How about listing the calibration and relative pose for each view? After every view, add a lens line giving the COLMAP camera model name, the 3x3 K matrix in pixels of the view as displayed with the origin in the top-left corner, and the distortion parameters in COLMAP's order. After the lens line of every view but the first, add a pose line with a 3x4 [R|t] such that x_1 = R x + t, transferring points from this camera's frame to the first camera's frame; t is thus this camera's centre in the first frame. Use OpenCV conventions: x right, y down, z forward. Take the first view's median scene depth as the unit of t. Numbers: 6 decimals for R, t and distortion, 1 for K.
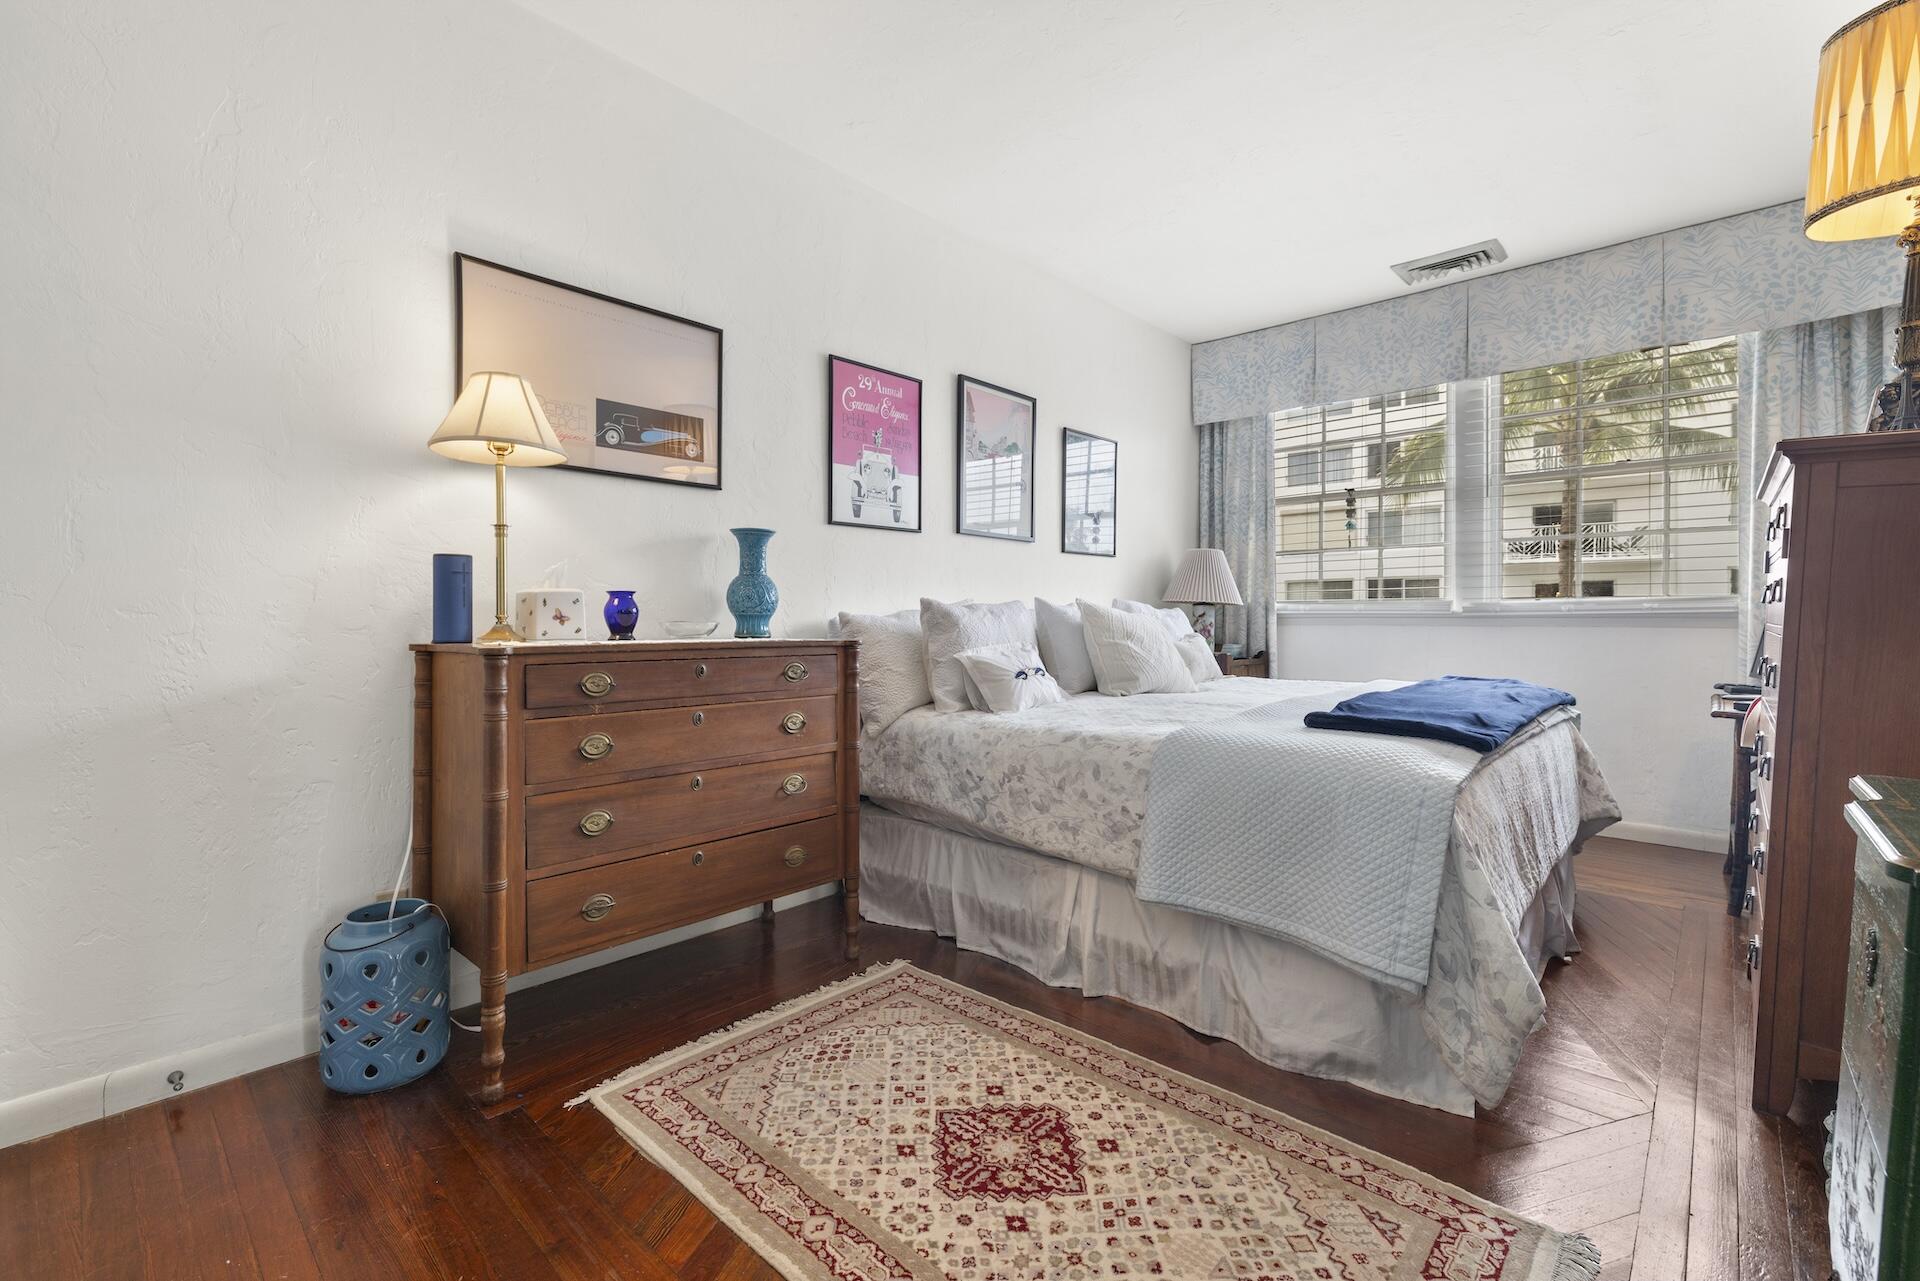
lens RADIAL K [[826.6, 0, 960.0], [0, 826.6, 640.5], [0, 0, 1]] dist [0.001719, 0.000351]
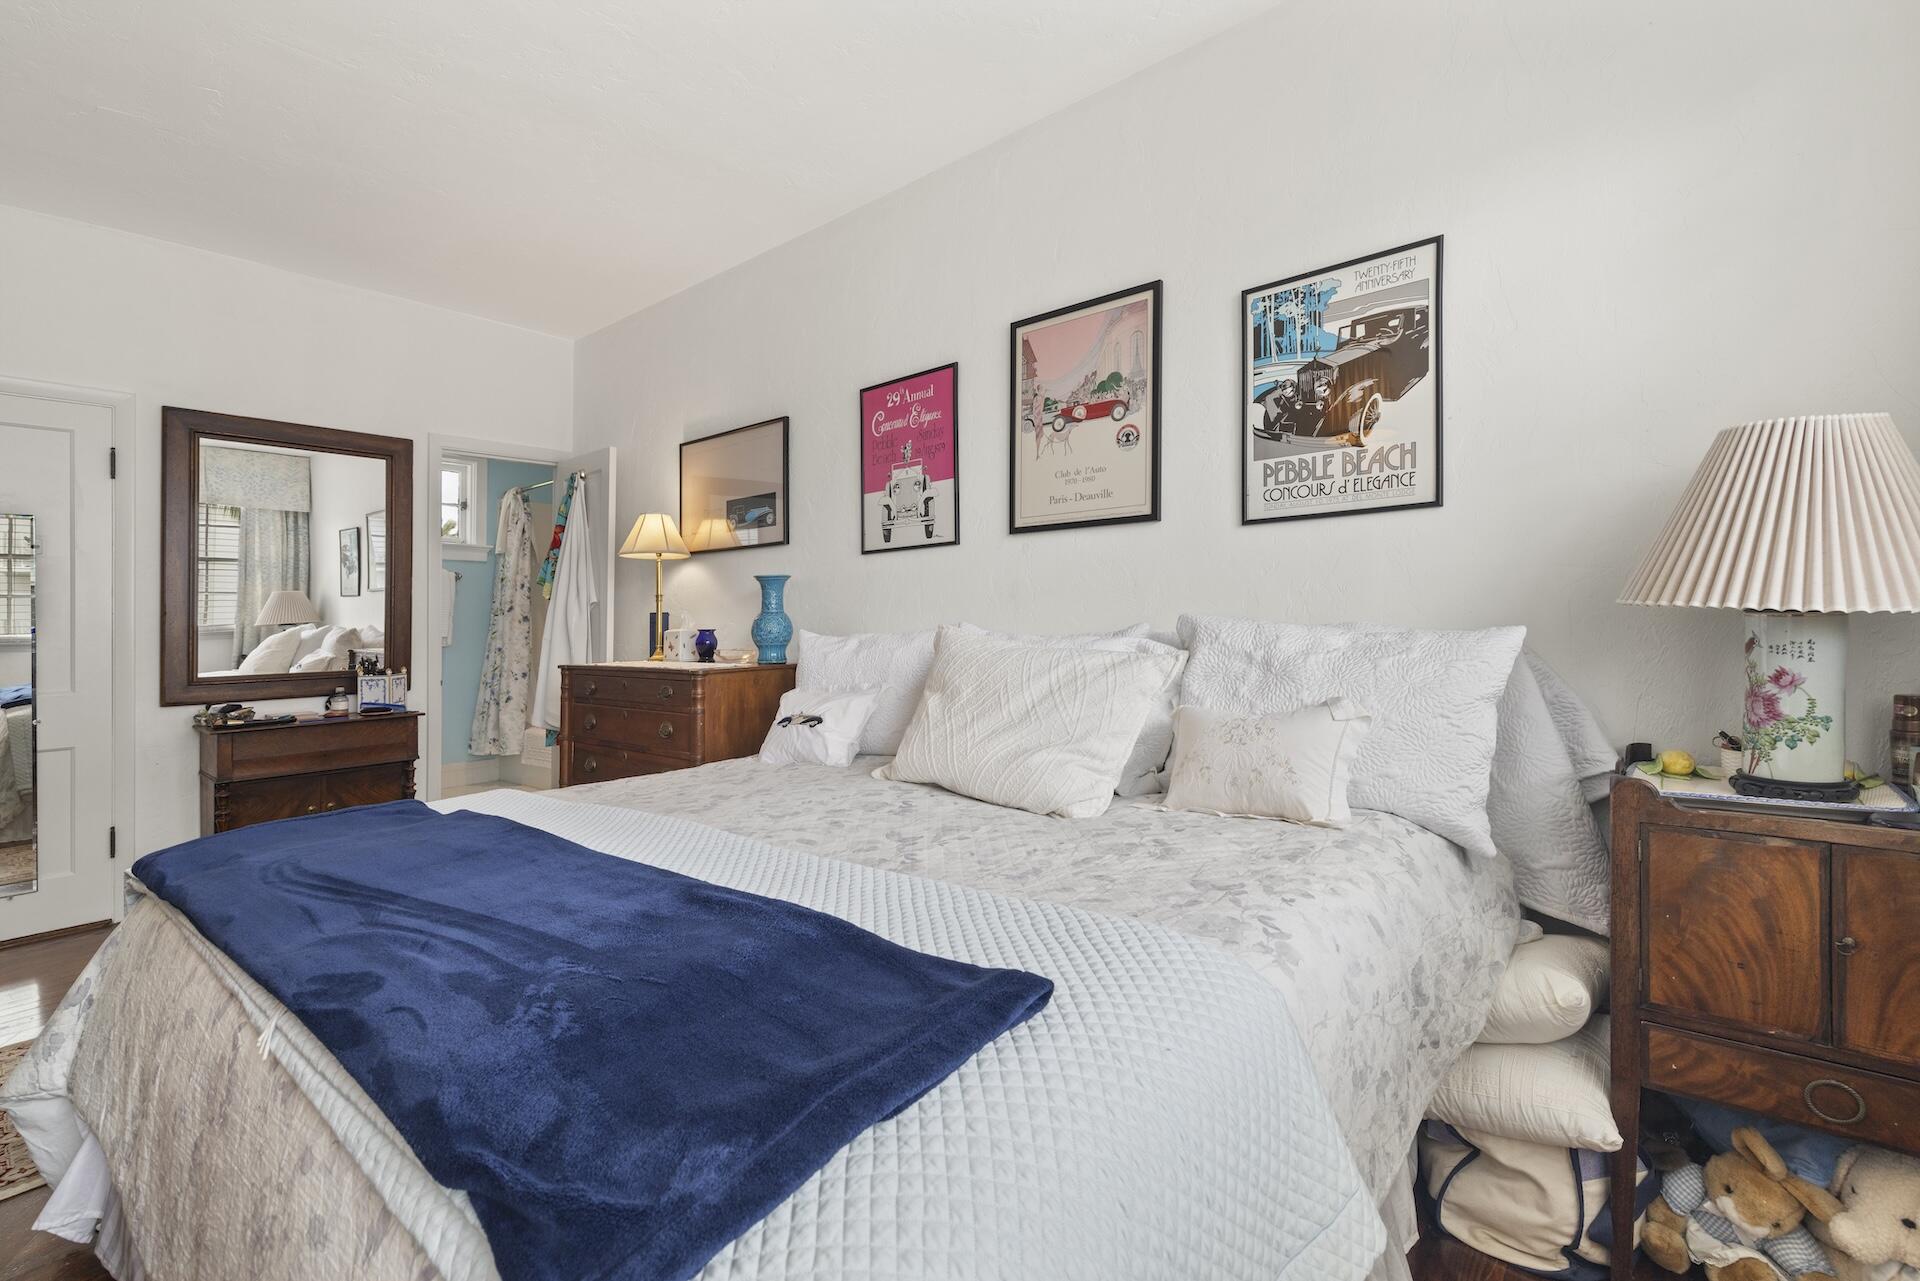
lens RADIAL K [[826.6, 0, 960.0], [0, 826.6, 640.5], [0, 0, 1]] dist [0.001719, 0.000351]
pose [[0.082037, -0.004001, -0.996621, 4.191882], [-0.021181, 0.999759, -0.005757, -0.154050], [0.996404, 0.021582, 0.081933, 5.023263]]
